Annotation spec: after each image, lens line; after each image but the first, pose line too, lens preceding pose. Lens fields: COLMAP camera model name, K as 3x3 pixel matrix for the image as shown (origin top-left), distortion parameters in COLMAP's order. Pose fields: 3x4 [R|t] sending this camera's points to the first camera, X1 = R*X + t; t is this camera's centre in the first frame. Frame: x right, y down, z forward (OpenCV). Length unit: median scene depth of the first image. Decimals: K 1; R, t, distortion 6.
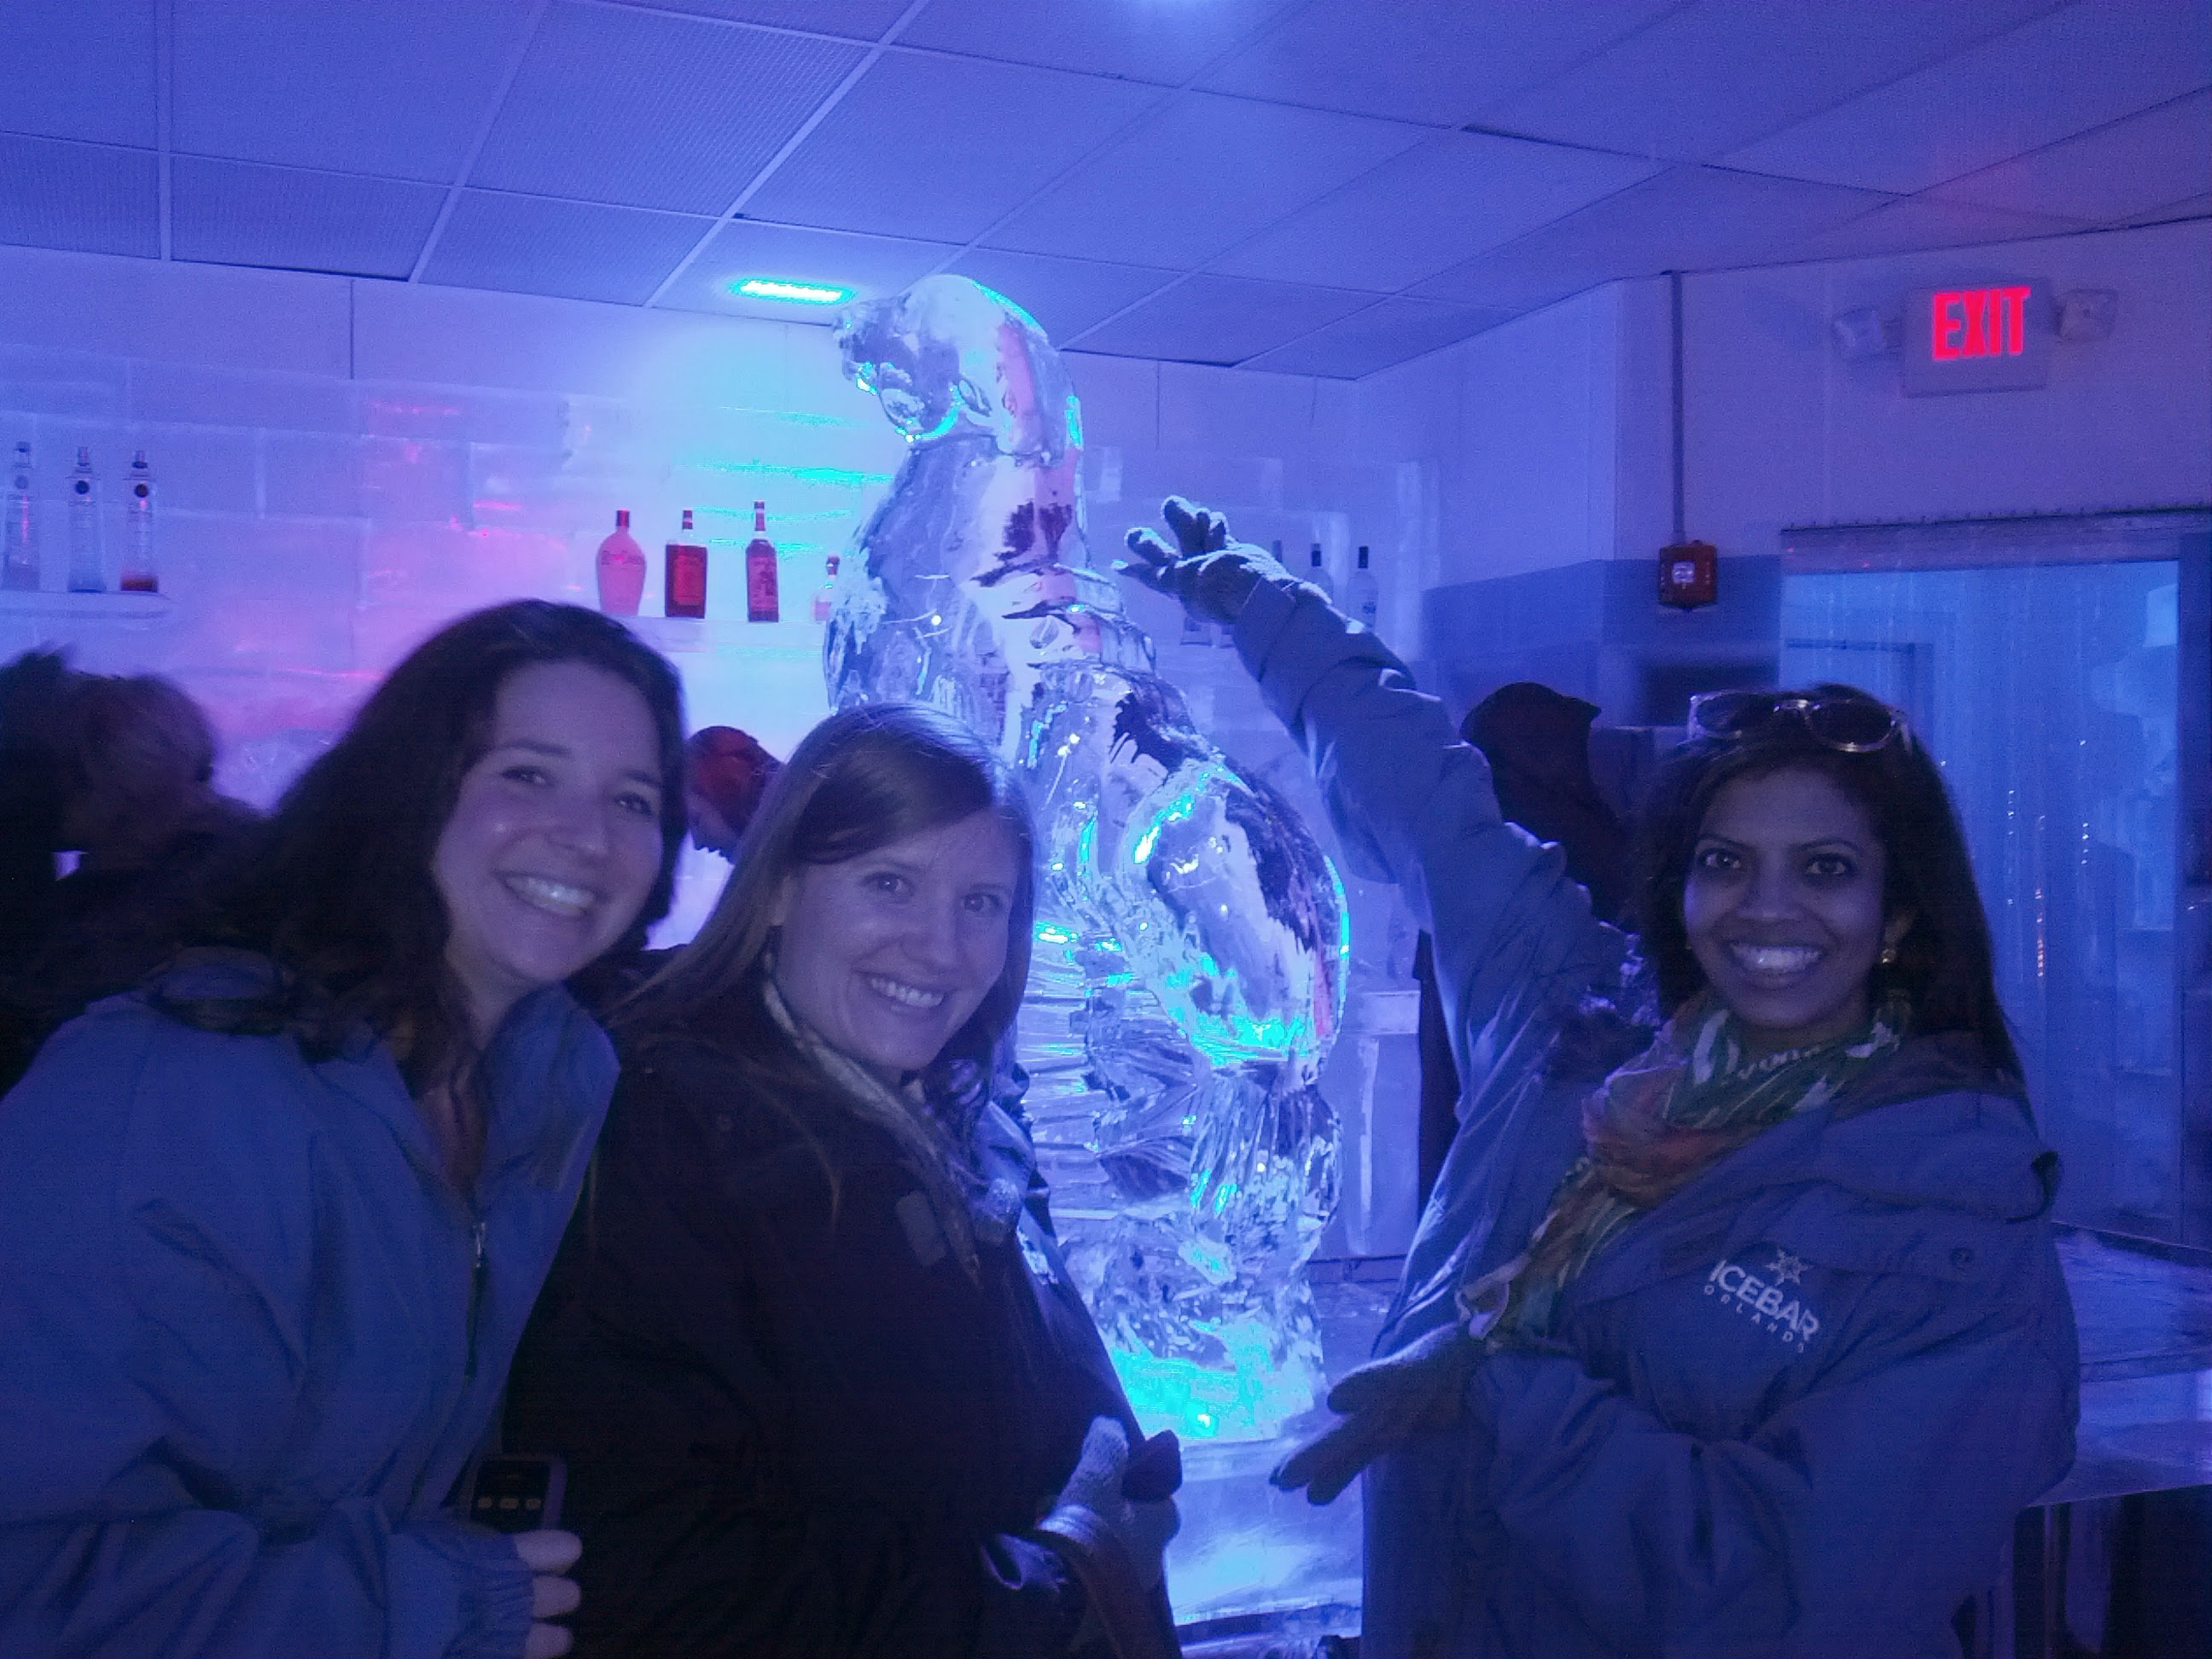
lens RADIAL K [[2149.5, 0, 1106.0], [0, 2149.5, 829.5], [0, 0, 1]] dist [-0.003992, 0.001308]
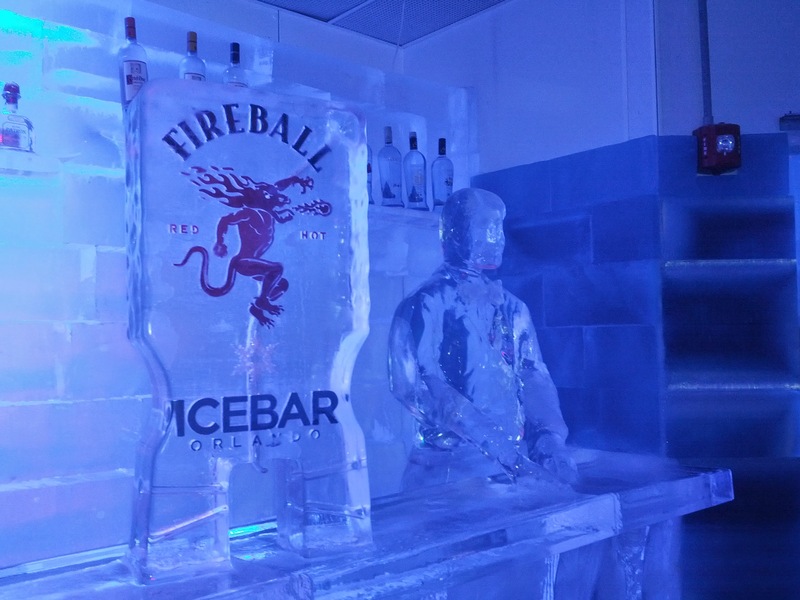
lens RADIAL K [[777.4, 0, 400.0], [0, 777.4, 300.0], [0, 0, 1]] dist [-0.003992, 0.001308]
pose [[0.952781, -0.005129, 0.303614, -0.062496], [0.023649, 0.998074, -0.057352, -0.001227], [-0.302735, 0.061824, 0.951067, 0.598024]]
